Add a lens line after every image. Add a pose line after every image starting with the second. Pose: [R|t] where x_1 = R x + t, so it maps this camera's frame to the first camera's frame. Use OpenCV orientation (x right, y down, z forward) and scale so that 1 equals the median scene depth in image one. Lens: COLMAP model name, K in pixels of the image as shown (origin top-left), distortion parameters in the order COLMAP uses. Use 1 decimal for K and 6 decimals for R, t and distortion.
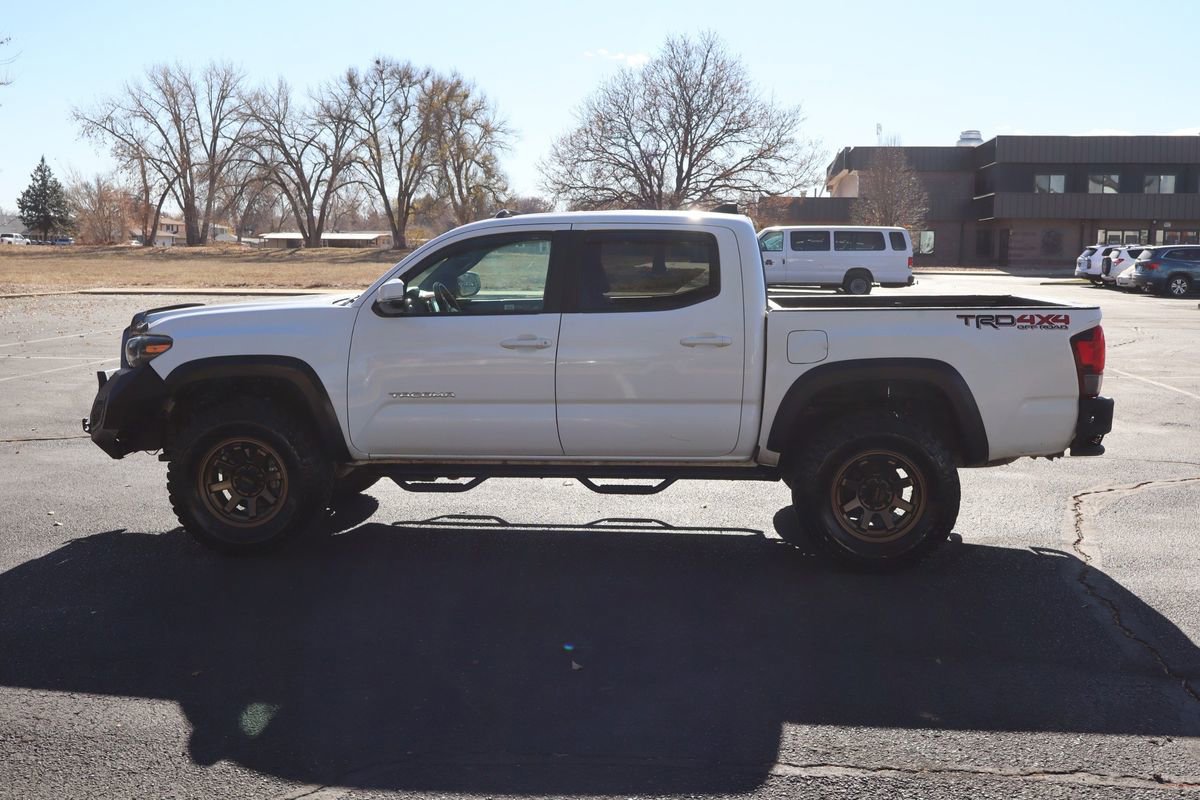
lens RADIAL K [[1332.6, 0, 613.8], [0, 1332.6, 402.1], [0, 0, 1]] dist [0.047484, -0.023755]
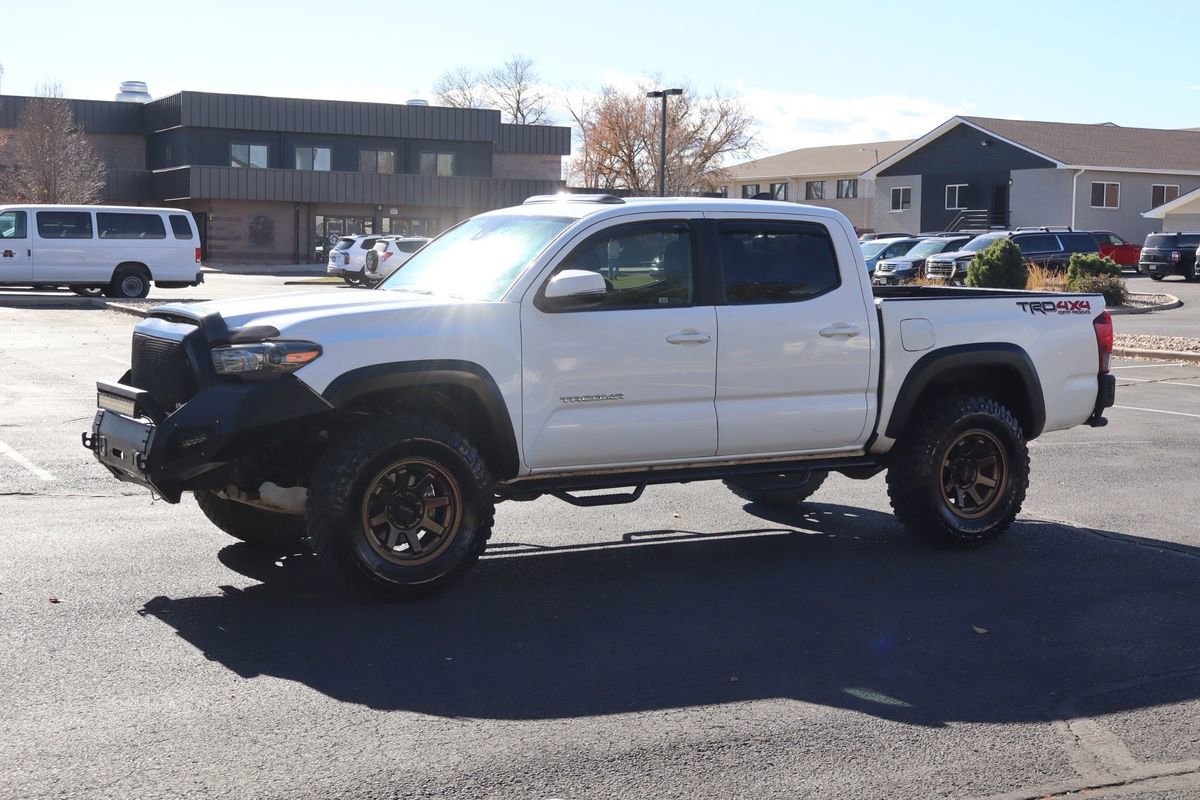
lens RADIAL K [[1832.8, 0, 666.1], [0, 1832.8, 398.6], [0, 0, 1]] dist [0.025355, 0.007334]
pose [[0.807070, -0.043418, 0.588857, -0.145802], [0.059132, 0.998222, -0.007443, 0.001234], [-0.587487, 0.040827, 0.808203, -0.005600]]
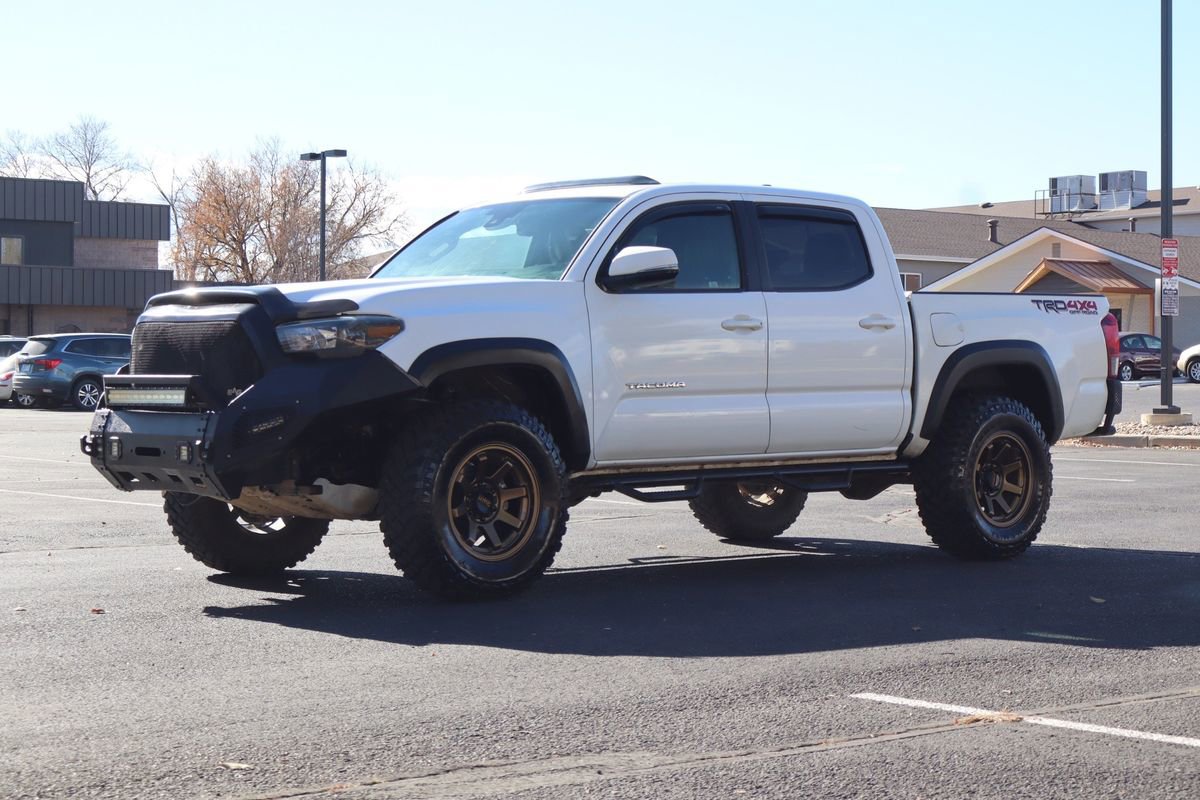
lens RADIAL K [[2359.2, 0, 696.2], [0, 2359.2, 401.2], [0, 0, 1]] dist [0.039439, -0.133426]
pose [[0.671337, -0.013732, 0.741025, -0.214596], [0.091774, 0.993674, -0.064730, 0.018022], [-0.735448, 0.111463, 0.668350, -0.001691]]
